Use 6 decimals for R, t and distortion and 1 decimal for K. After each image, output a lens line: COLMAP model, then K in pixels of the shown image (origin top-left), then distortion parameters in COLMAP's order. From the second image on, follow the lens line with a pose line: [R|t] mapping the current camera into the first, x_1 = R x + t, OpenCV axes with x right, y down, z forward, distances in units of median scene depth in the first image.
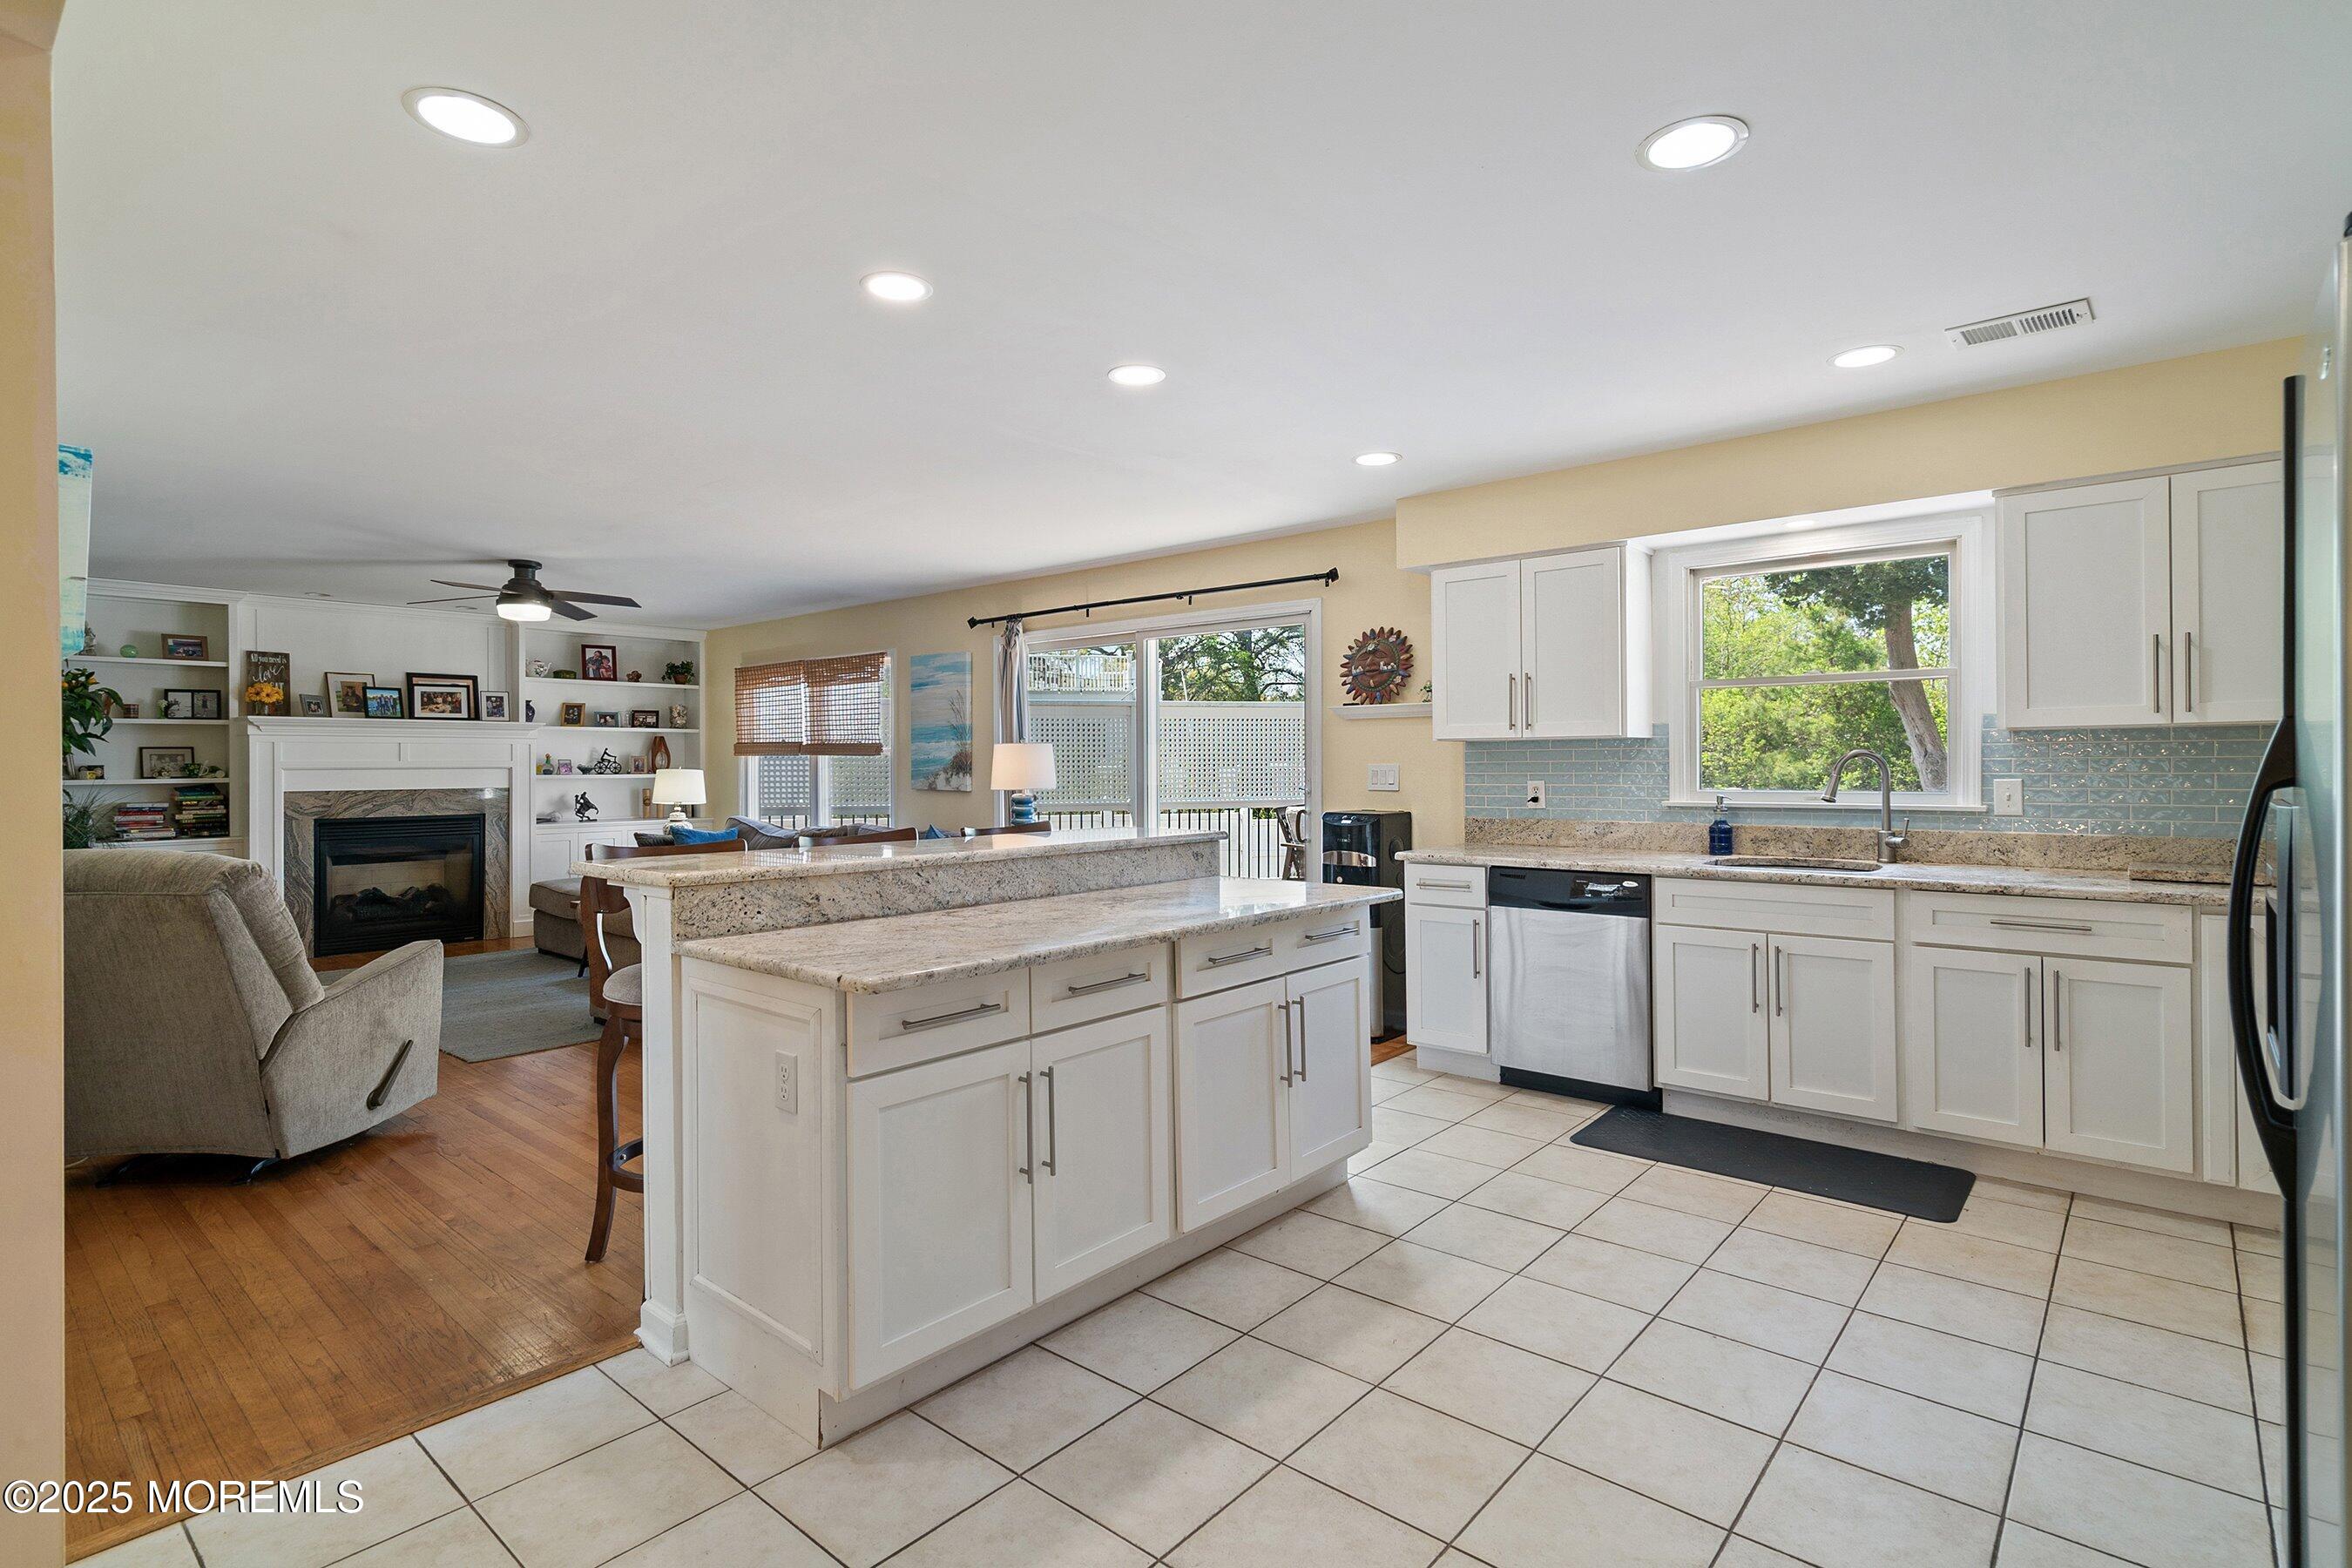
lens RADIAL K [[1149.5, 0, 1160.4], [0, 1149.5, 767.6], [0, 0, 1]] dist [0.001673, 0.001539]
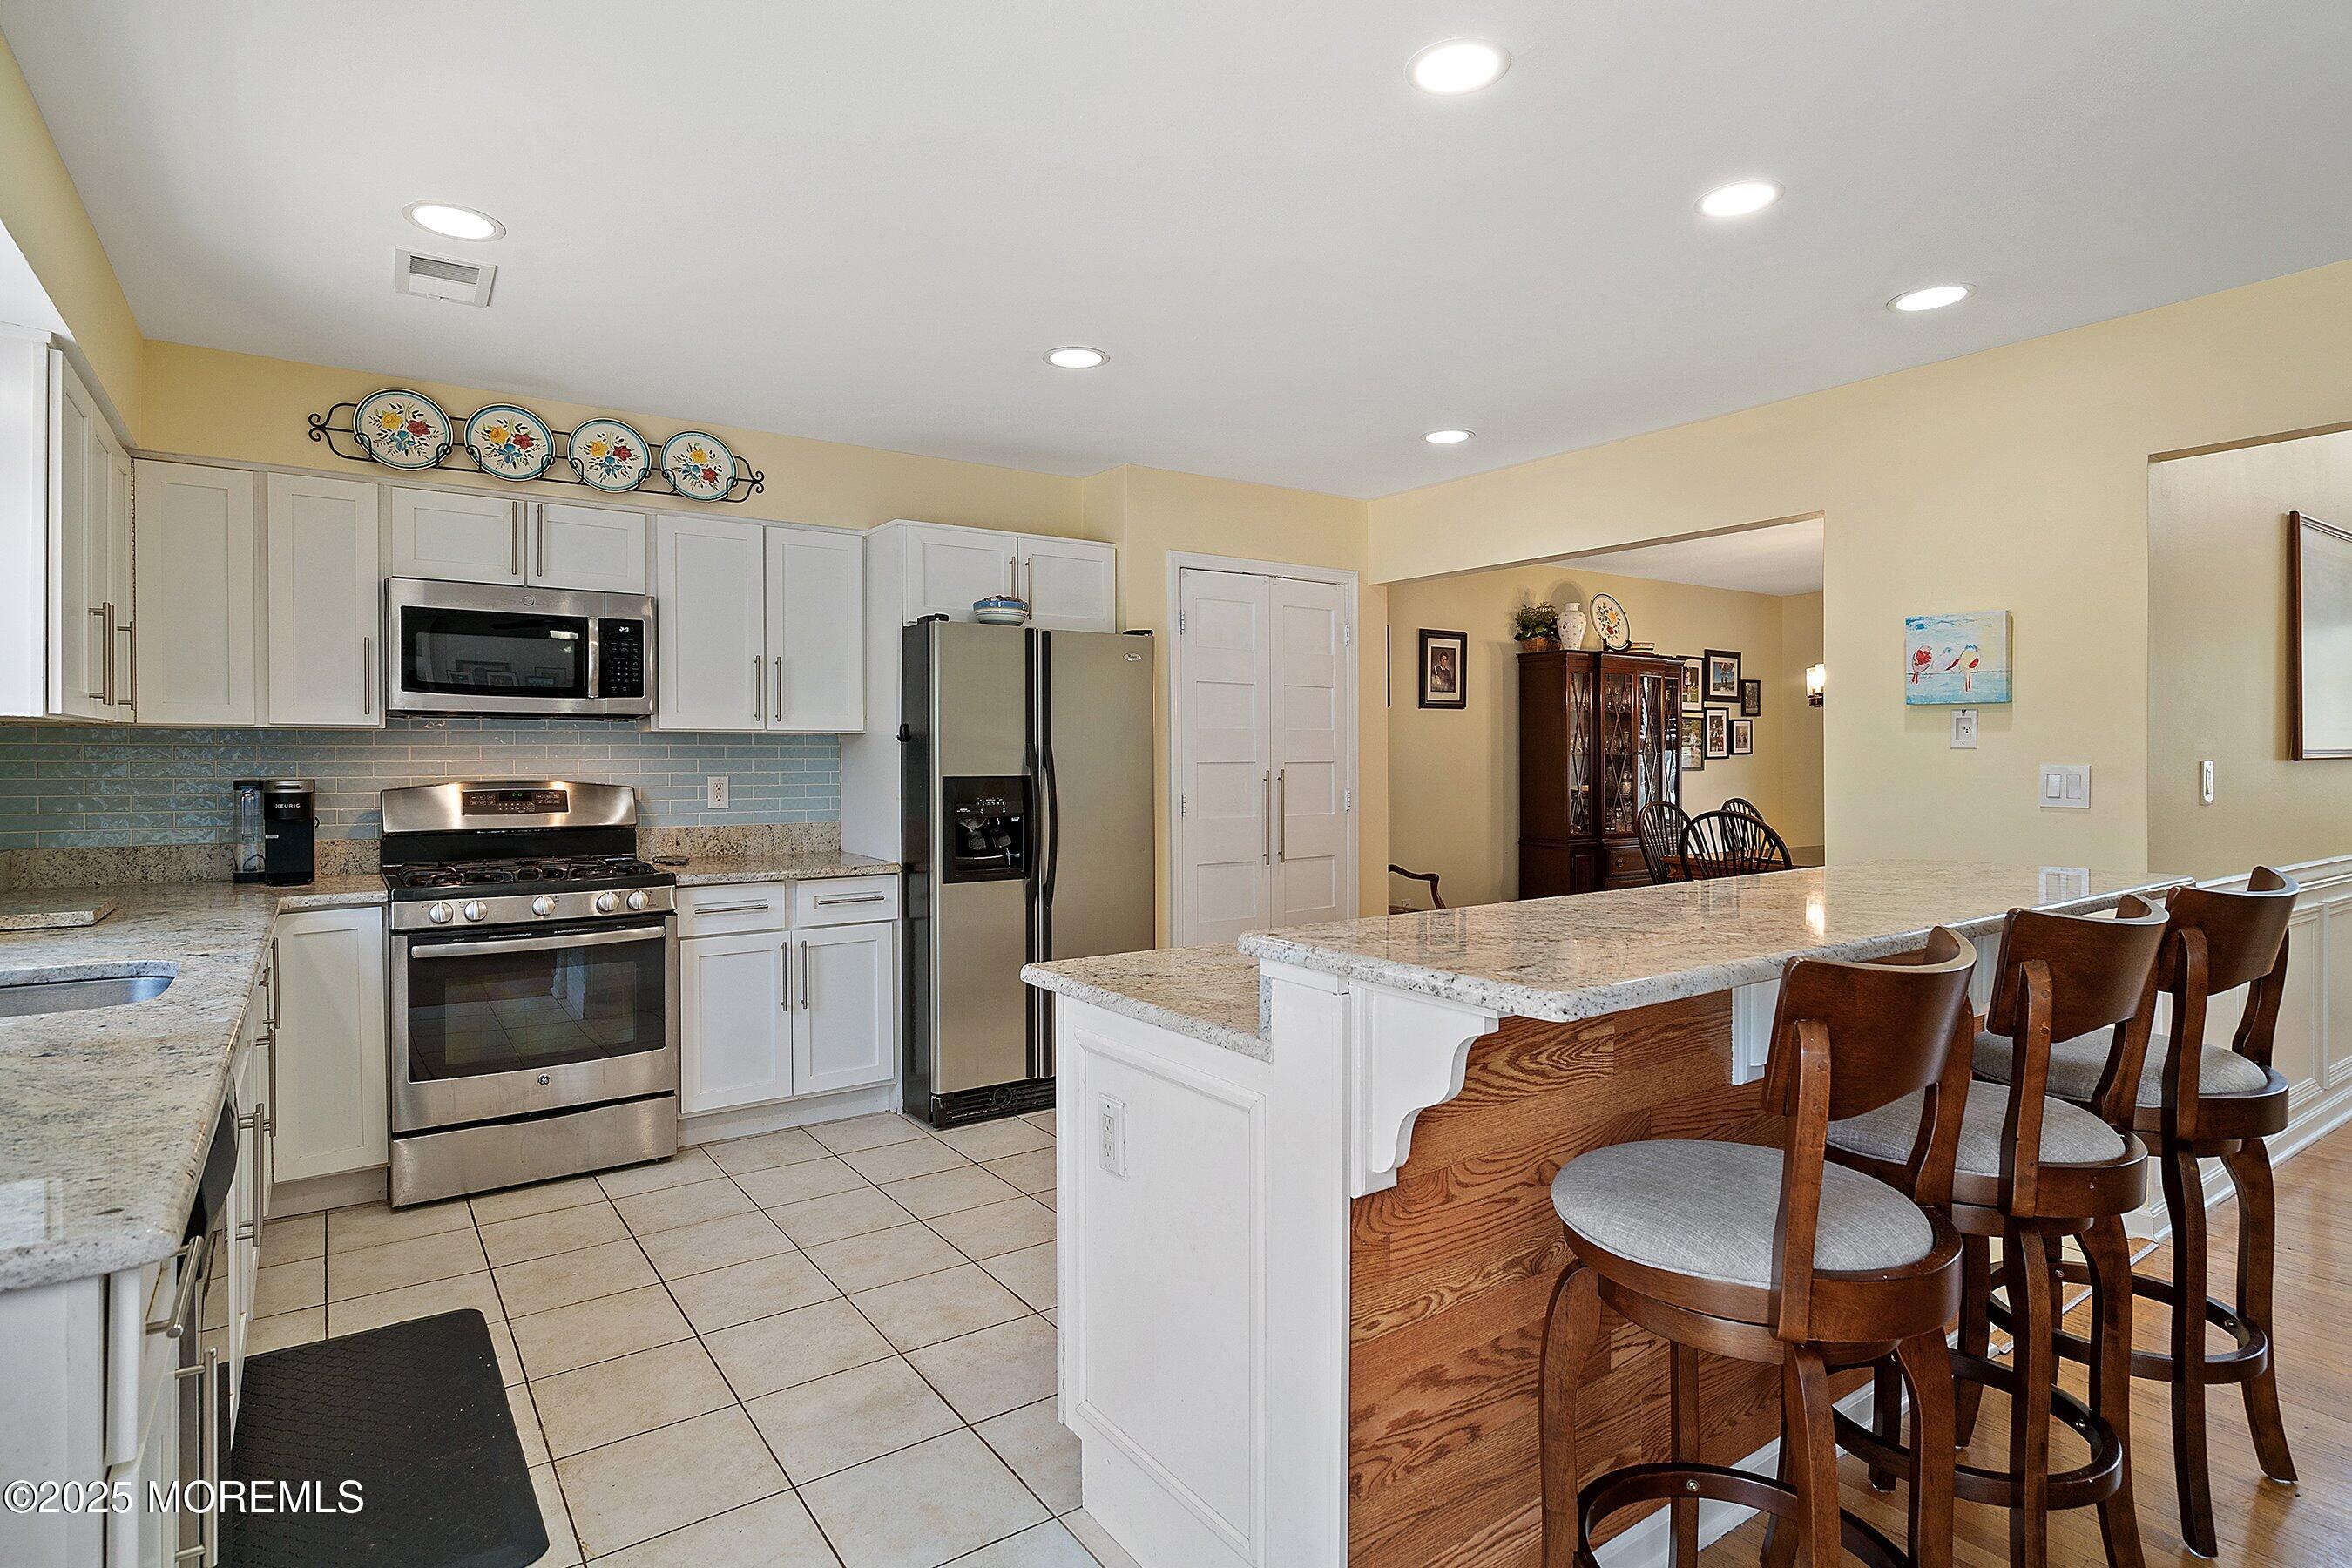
lens RADIAL K [[1213.9, 0, 1185.7], [0, 1213.9, 760.5], [0, 0, 1]] dist [0.002989, 0.001192]
pose [[-0.973295, 0.011525, 0.229271, -0.020010], [0.011607, 0.999932, -0.000990, 0.000049], [-0.229266, 0.001698, -0.973362, 1.167105]]
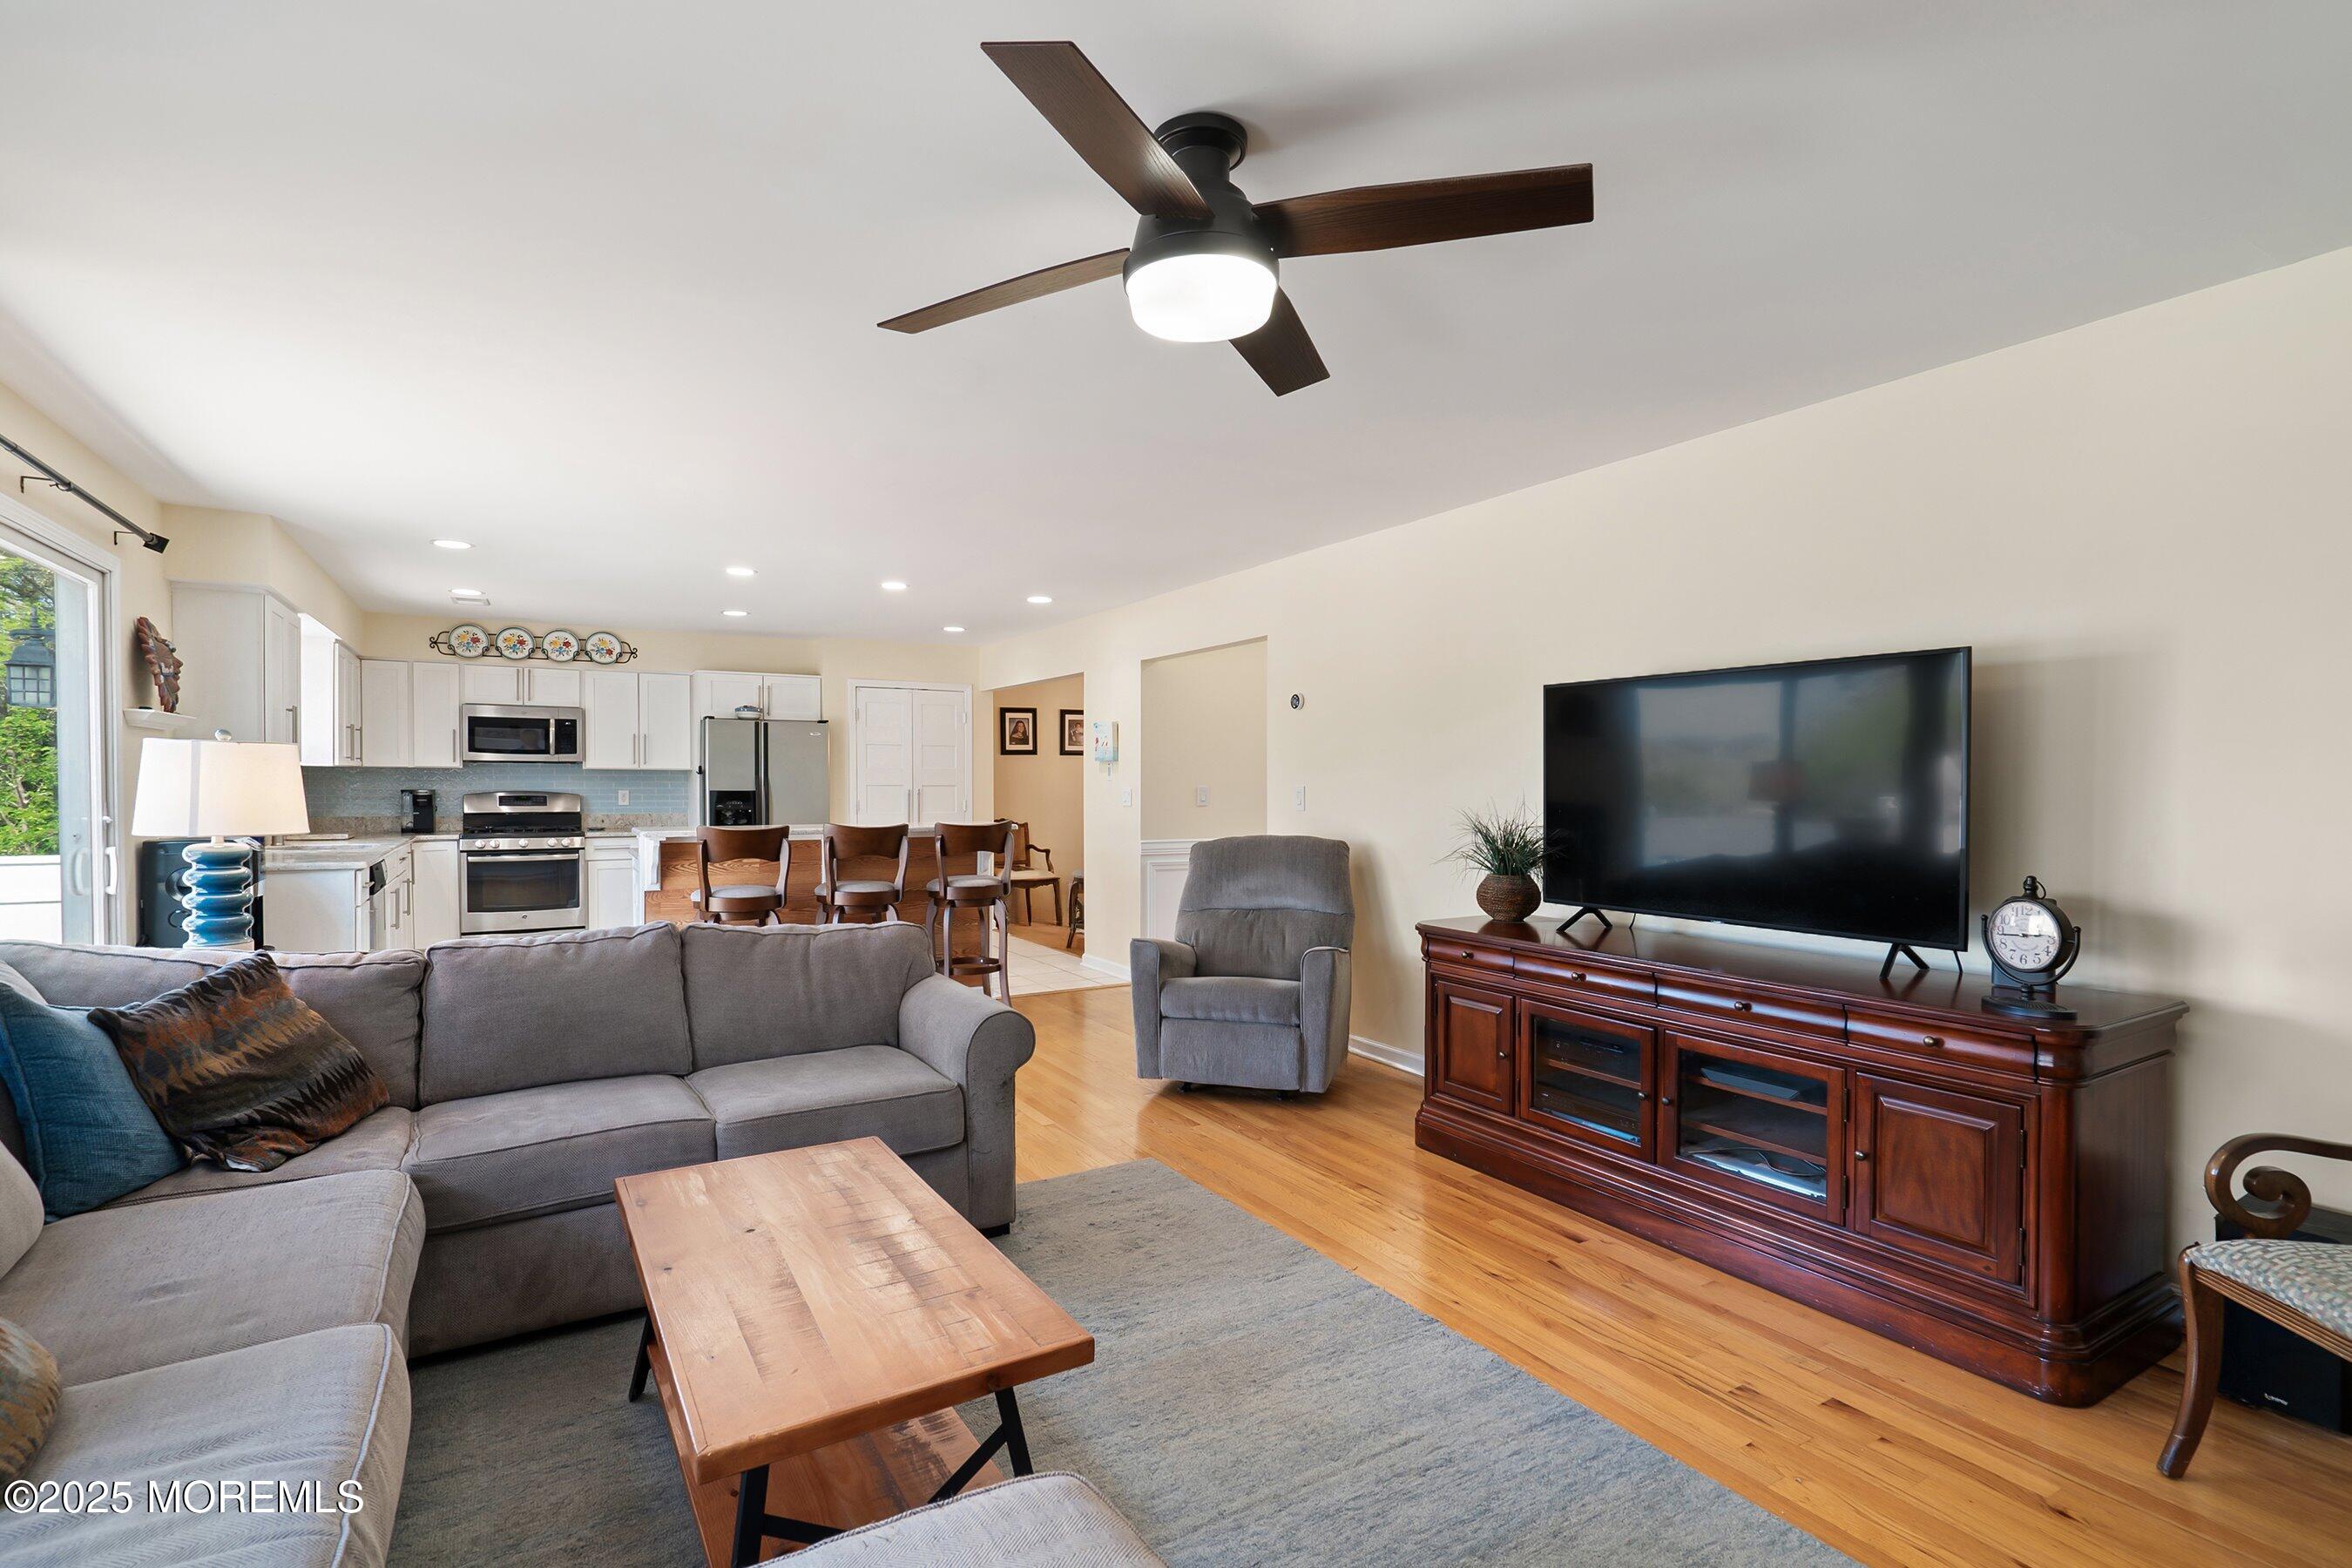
lens RADIAL K [[1076.6, 0, 1177.2], [0, 1076.6, 802.5], [0, 0, 1]] dist [-0.008800, 0.004386]
pose [[-0.955443, -0.000435, 0.295177, -0.848288], [0.004306, 0.999872, 0.015413, 0.004696], [-0.295146, 0.015997, -0.955318, 1.753587]]
